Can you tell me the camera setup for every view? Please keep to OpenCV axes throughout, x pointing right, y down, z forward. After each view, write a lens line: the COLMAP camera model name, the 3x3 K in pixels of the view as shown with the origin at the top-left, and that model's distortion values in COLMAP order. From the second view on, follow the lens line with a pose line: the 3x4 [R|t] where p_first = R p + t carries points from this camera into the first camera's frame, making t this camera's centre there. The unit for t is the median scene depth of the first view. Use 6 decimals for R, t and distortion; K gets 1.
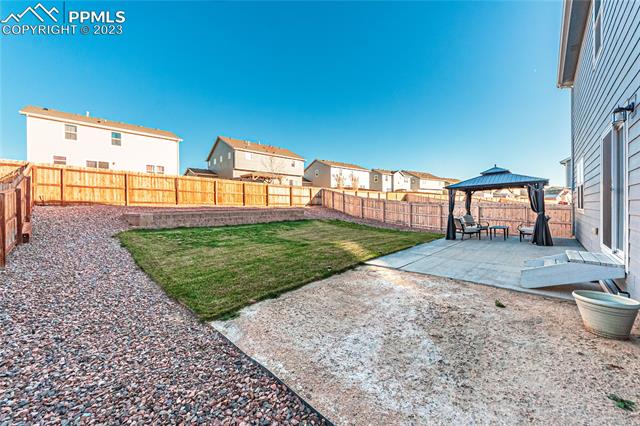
lens RADIAL K [[229.5, 0, 320.5], [0, 229.5, 210.0], [0, 0, 1]] dist [-0.000104, -0.000005]
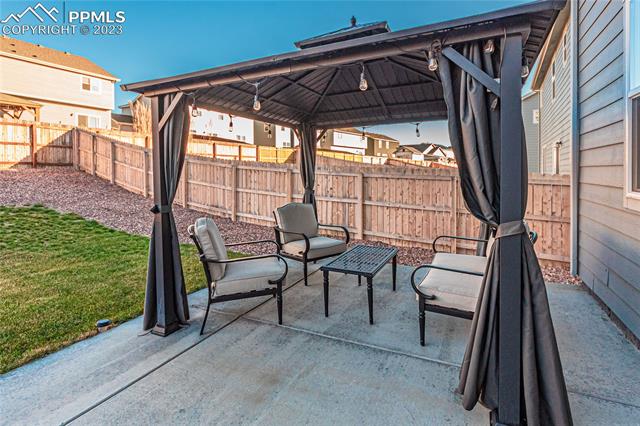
lens RADIAL K [[330.1, 0, 320.1], [0, 330.1, 175.7], [0, 0, 1]] dist [-0.000203, -0.000433]
pose [[0.946288, 0.008548, 0.323211, 0.255027], [-0.008995, 0.999960, -0.000109, -0.007438], [-0.323199, -0.002804, 0.946327, 0.276681]]
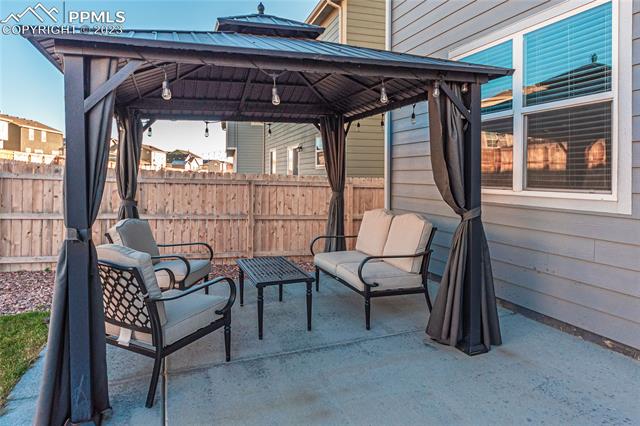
lens RADIAL K [[423.0, 0, 319.7], [0, 423.0, 177.2], [0, 0, 1]] dist [0.002298, 0.000412]
pose [[0.420754, 0.005212, 0.907160, 0.167328], [0.007857, 0.999925, -0.009390, -0.006723], [-0.907141, 0.011078, 0.420682, 0.321350]]
